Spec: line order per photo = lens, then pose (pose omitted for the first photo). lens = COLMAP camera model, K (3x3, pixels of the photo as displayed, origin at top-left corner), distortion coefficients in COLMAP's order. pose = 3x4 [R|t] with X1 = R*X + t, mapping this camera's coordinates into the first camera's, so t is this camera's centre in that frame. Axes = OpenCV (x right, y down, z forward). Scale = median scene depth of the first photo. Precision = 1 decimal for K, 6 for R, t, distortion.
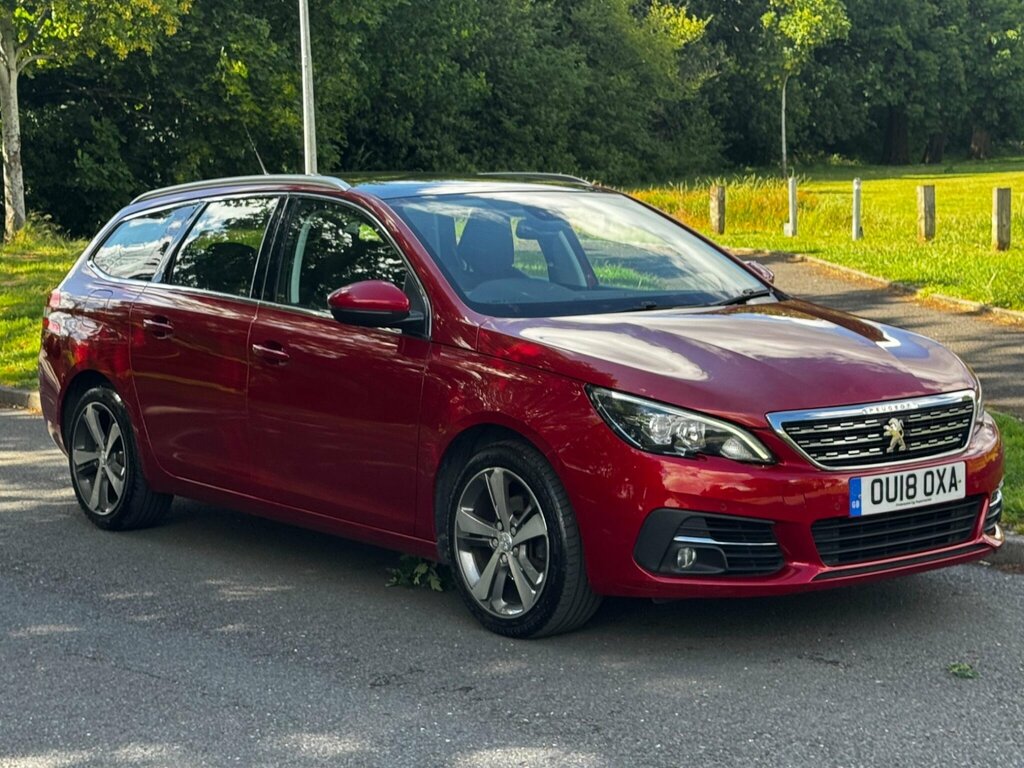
lens RADIAL K [[1958.0, 0, 512.0], [0, 1958.0, 384.0], [0, 0, 1]] dist [0.139208, 0.245425]
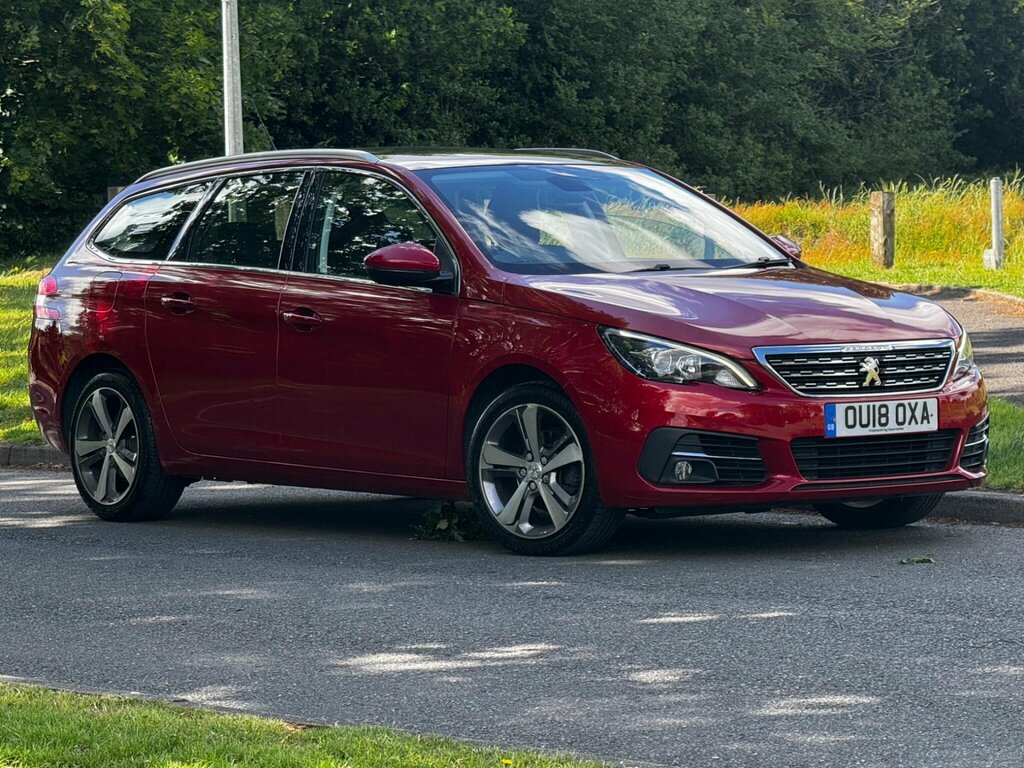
lens RADIAL K [[4116.1, 0, 512.0], [0, 4116.1, 384.0], [0, 0, 1]] dist [0.083185, 6.200103]
pose [[0.999895, 0.000552, -0.014476, 0.021936], [-0.001428, 0.998164, -0.060558, 0.175654], [0.014416, 0.060572, 0.998060, -1.360672]]
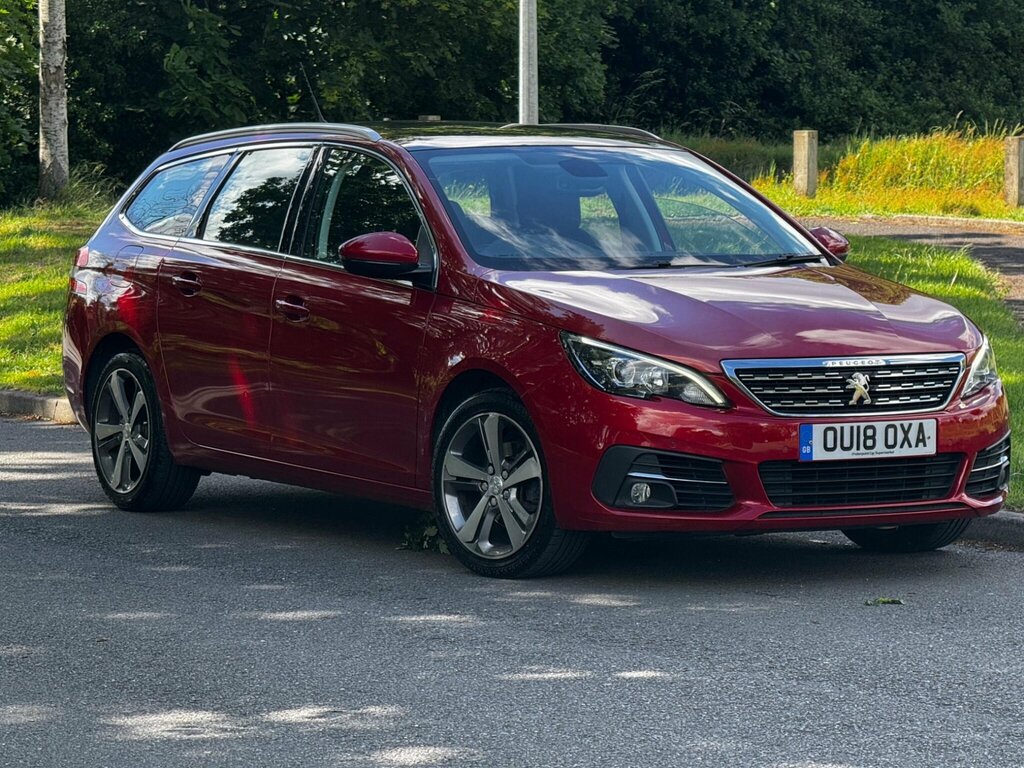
lens RADIAL K [[4116.1, 0, 512.0], [0, 4116.1, 384.0], [0, 0, 1]] dist [0.083185, 6.200103]
pose [[0.990415, 0.028336, -0.135184, 0.303790], [-0.033322, 0.998840, -0.034761, 0.103948], [0.134042, 0.038932, 0.990211, -1.159221]]
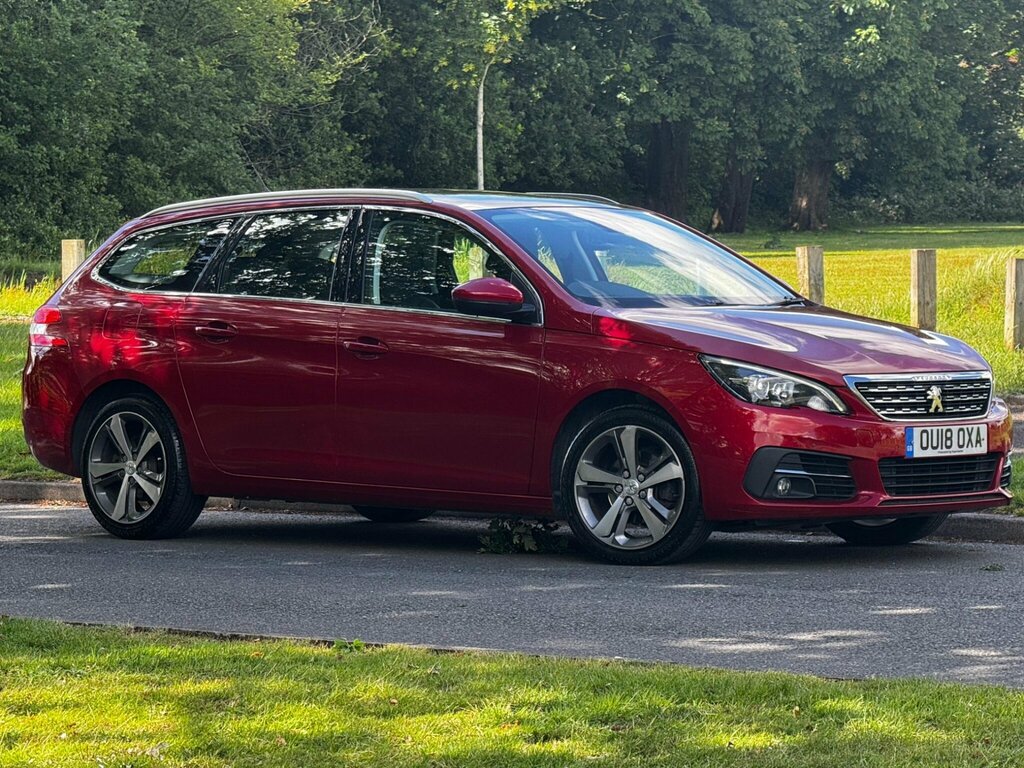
lens RADIAL K [[4337.7, 0, 512.0], [0, 4337.7, 384.0], [0, 0, 1]] dist [0.175079, 0.042684]
pose [[0.985500, 0.011446, 0.169287, -0.535398], [0.001570, 0.997064, -0.076554, 0.225912], [-0.169666, 0.075710, 0.982589, -1.661120]]
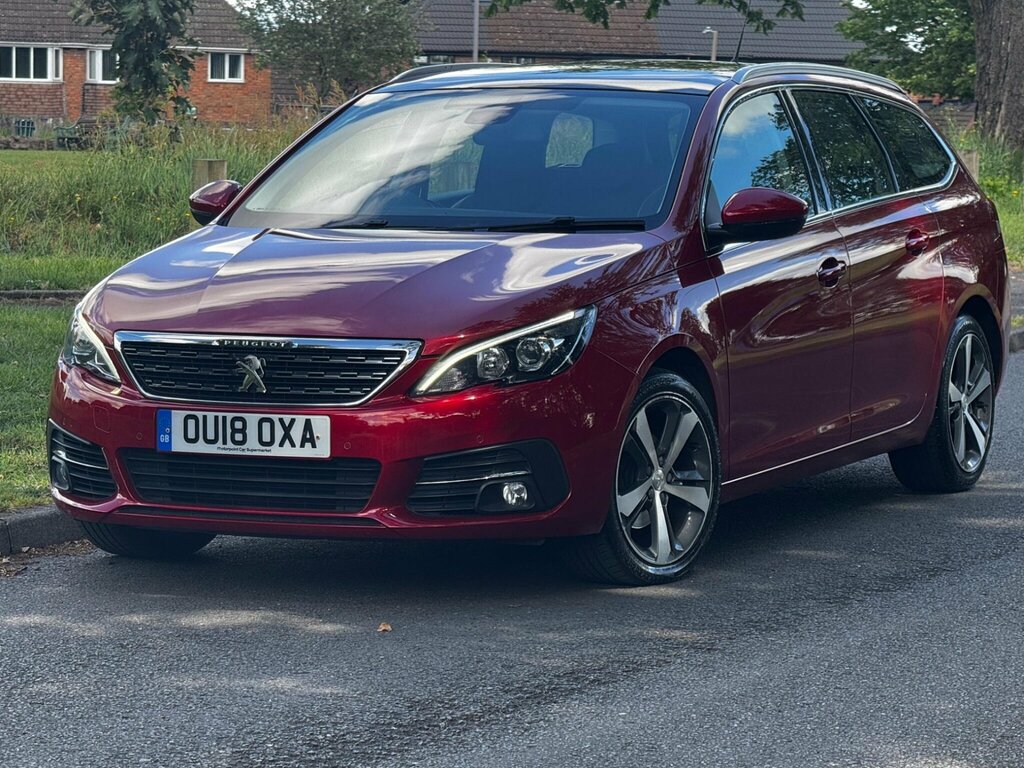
lens RADIAL K [[4732.9, 0, 512.0], [0, 4732.9, 384.0], [0, 0, 1]] dist [0.248948, 2.393052]
pose [[0.449407, 0.090714, -0.888709, 2.119139], [-0.095437, 0.994013, 0.053202, -0.092839], [0.888214, 0.060907, 0.455374, 0.133741]]
